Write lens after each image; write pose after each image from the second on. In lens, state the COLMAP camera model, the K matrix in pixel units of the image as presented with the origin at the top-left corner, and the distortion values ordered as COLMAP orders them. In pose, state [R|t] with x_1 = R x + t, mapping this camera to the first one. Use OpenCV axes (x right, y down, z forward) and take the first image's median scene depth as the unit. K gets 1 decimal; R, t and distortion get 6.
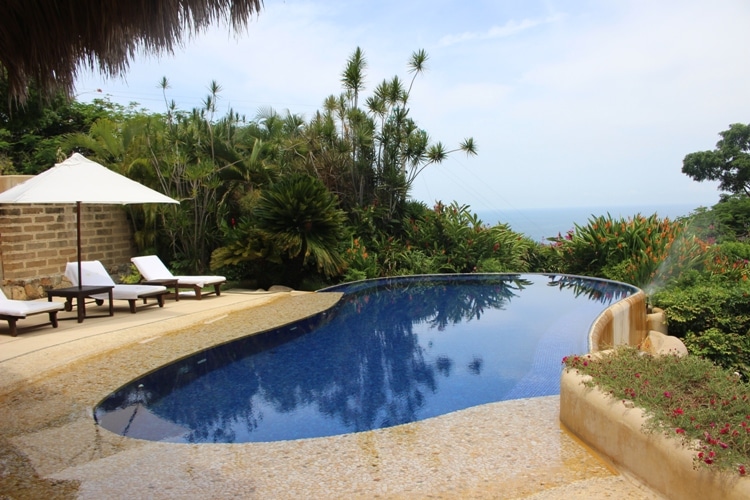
lens RADIAL K [[631.3, 0, 379.0], [0, 631.3, 257.9], [0, 0, 1]] dist [-0.161326, 0.146607]
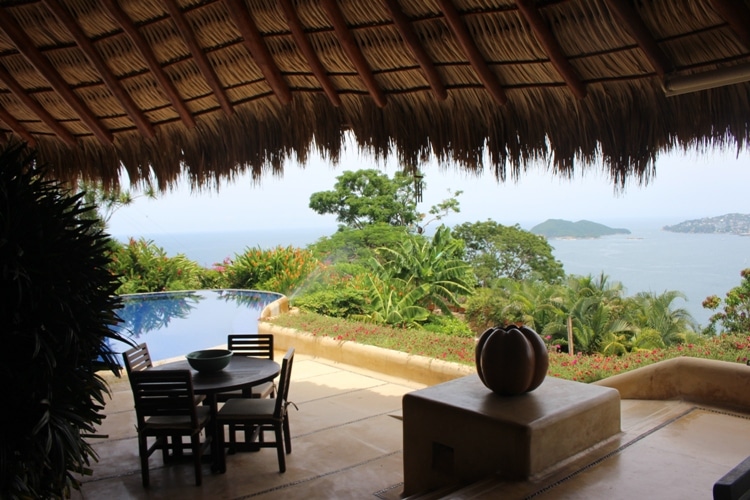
lens RADIAL K [[631.3, 0, 379.0], [0, 631.3, 257.9], [0, 0, 1]] dist [-0.161326, 0.146607]
pose [[0.844543, -0.019369, 0.535137, -0.154532], [0.039401, 0.998884, -0.026027, 0.003982], [-0.534036, 0.043065, 0.844364, -0.330638]]
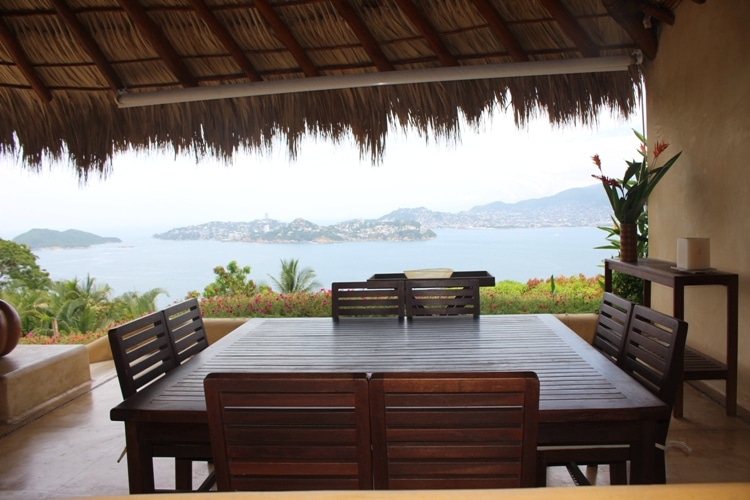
lens RADIAL K [[631.3, 0, 379.0], [0, 631.3, 257.9], [0, 0, 1]] dist [-0.161326, 0.146607]
pose [[0.221660, -0.033062, 0.974563, -0.195591], [0.090332, 0.995824, 0.013238, 0.019401], [-0.970931, 0.085100, 0.223721, -0.375619]]
